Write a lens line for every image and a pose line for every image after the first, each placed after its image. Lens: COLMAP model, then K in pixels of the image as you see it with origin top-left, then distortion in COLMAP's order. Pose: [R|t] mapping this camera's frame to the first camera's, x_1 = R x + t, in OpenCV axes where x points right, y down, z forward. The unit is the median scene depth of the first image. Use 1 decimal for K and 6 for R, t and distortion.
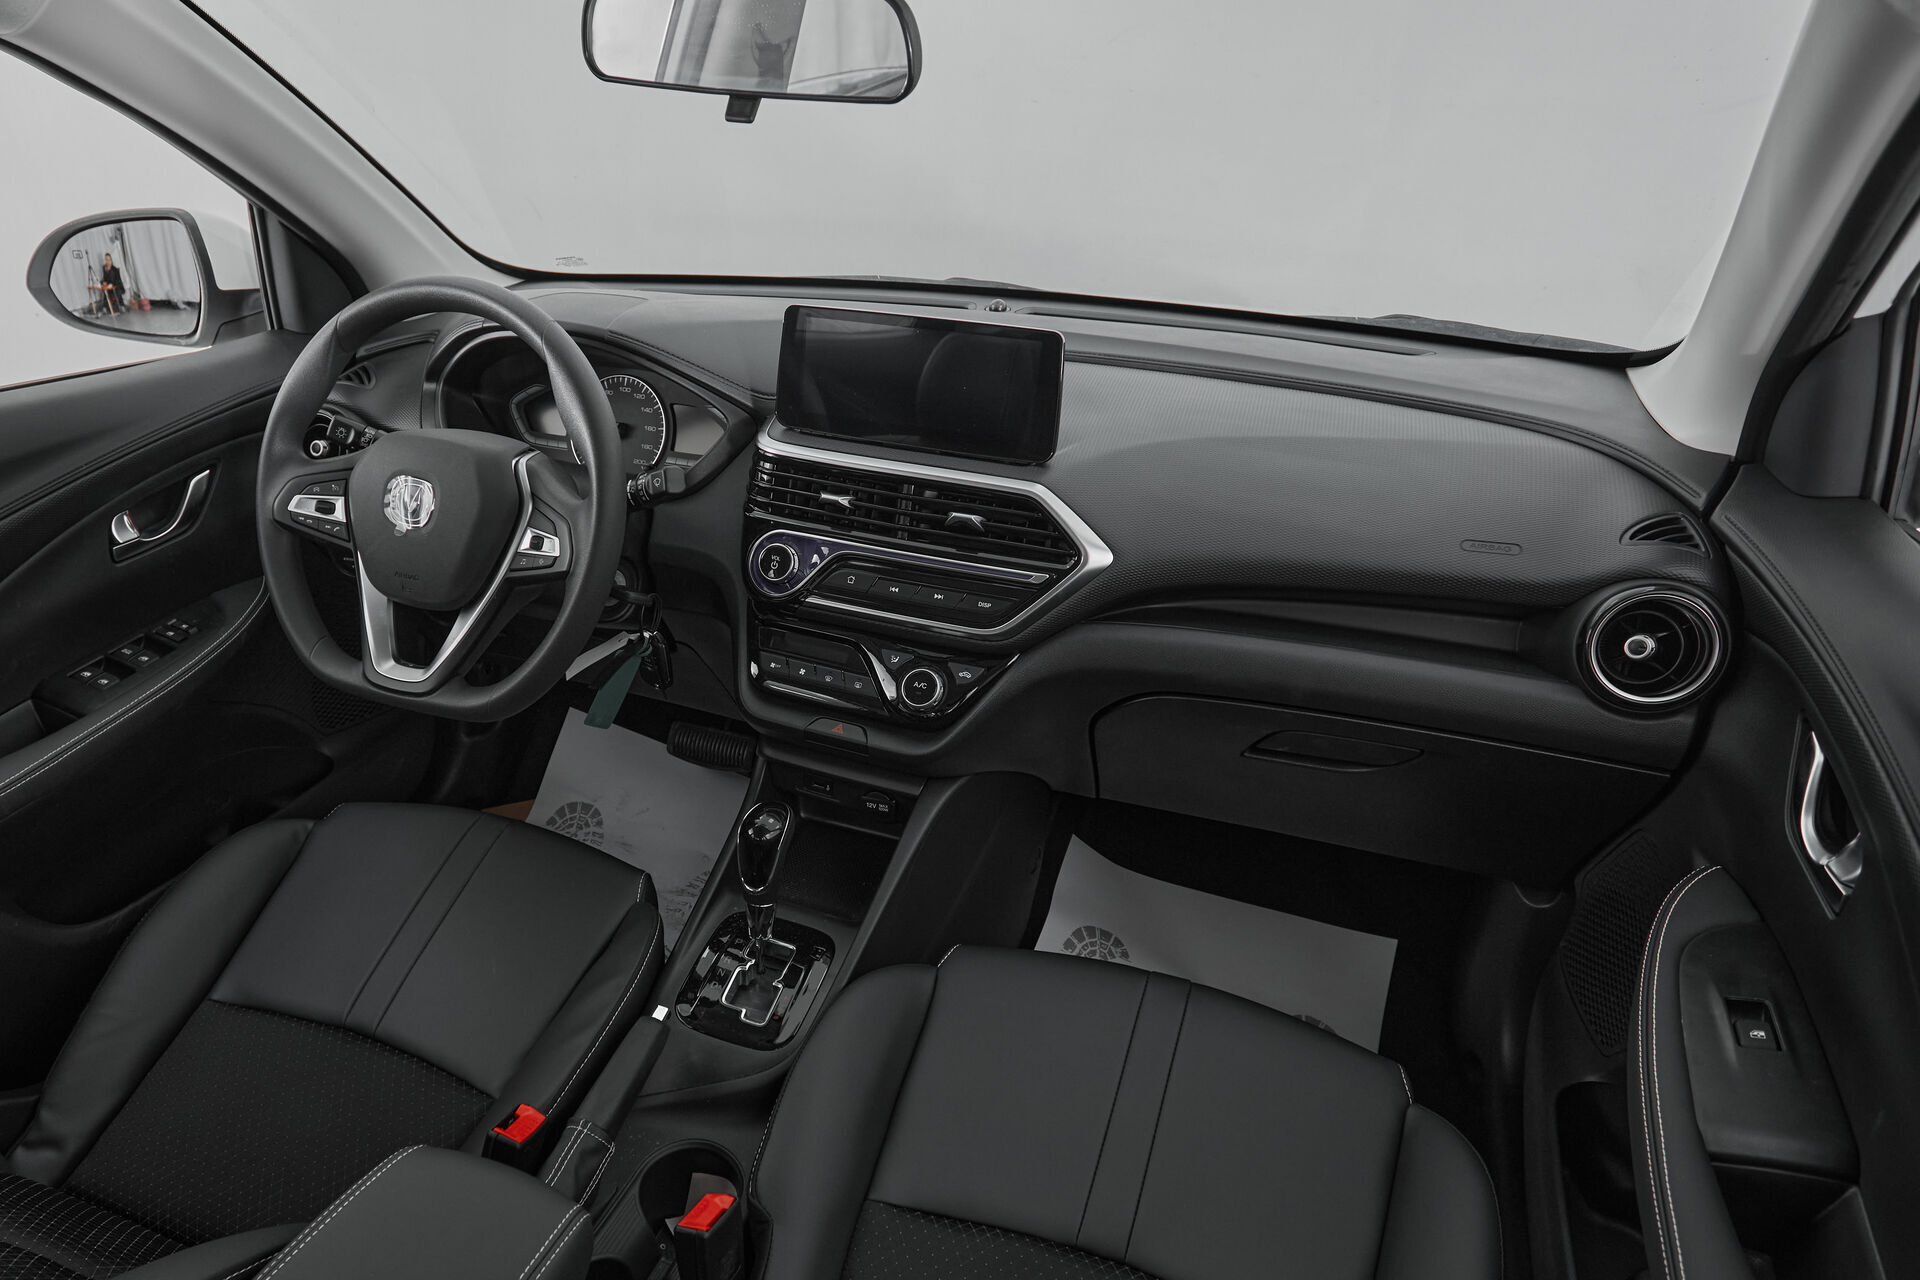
lens RADIAL K [[1063.4, 0, 959.8], [0, 1063.4, 737.7], [0, 0, 1]] dist [-0.001195, -0.001167]
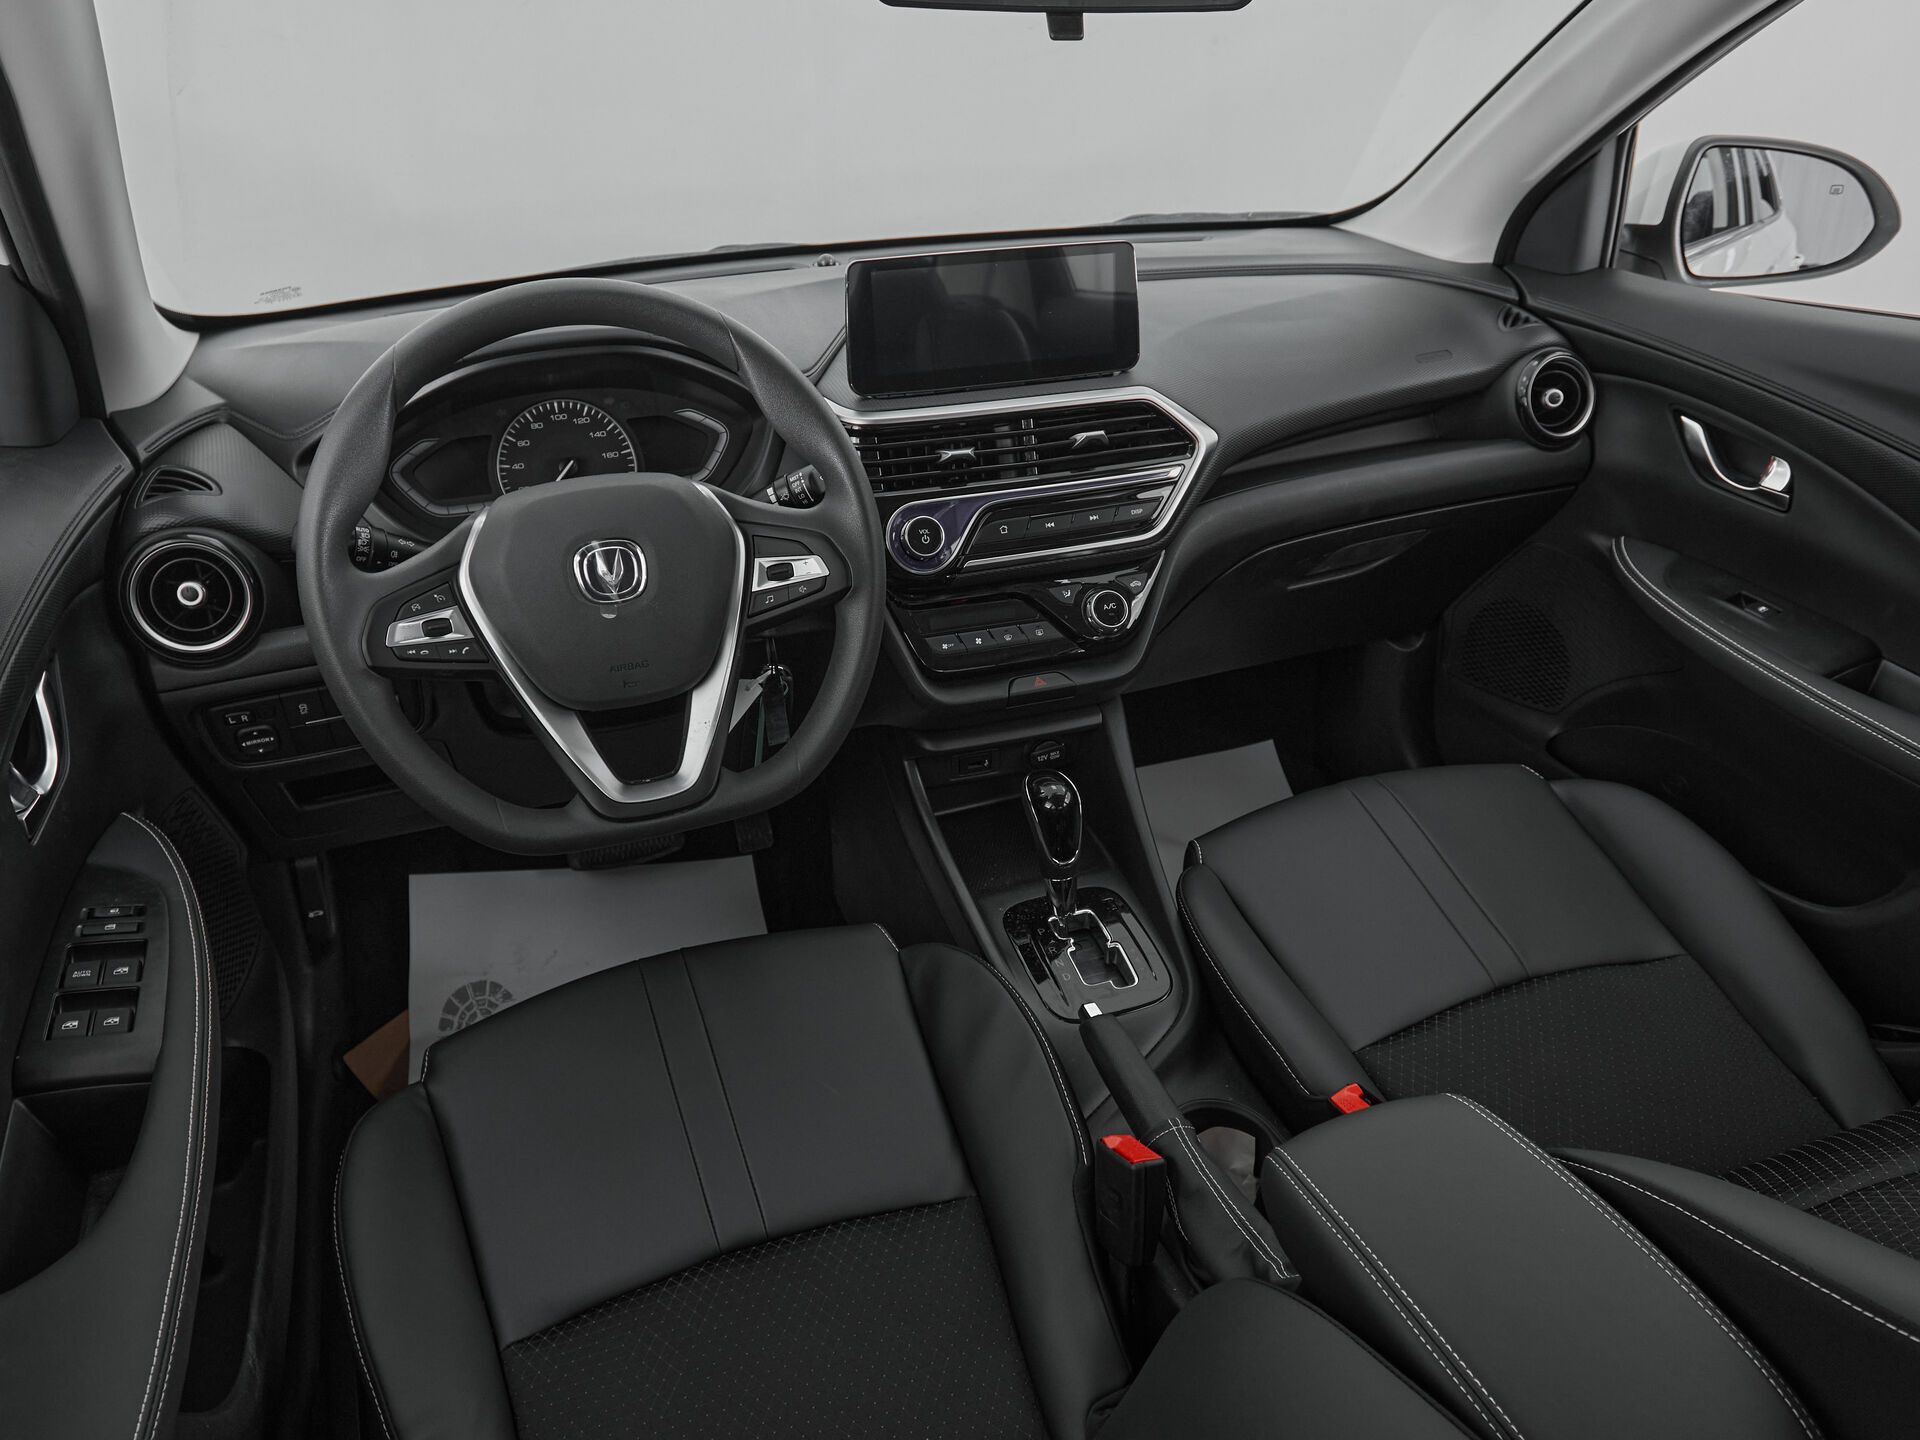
lens RADIAL K [[1121.0, 0, 960.0], [0, 1121.0, 720.0], [0, 0, 1]] dist [-0.002883, 0.000193]
pose [[0.780700, -0.358377, 0.511930, -0.722332], [0.368485, 0.925642, 0.086052, -0.092813], [-0.504703, 0.121457, 0.854706, 0.181797]]
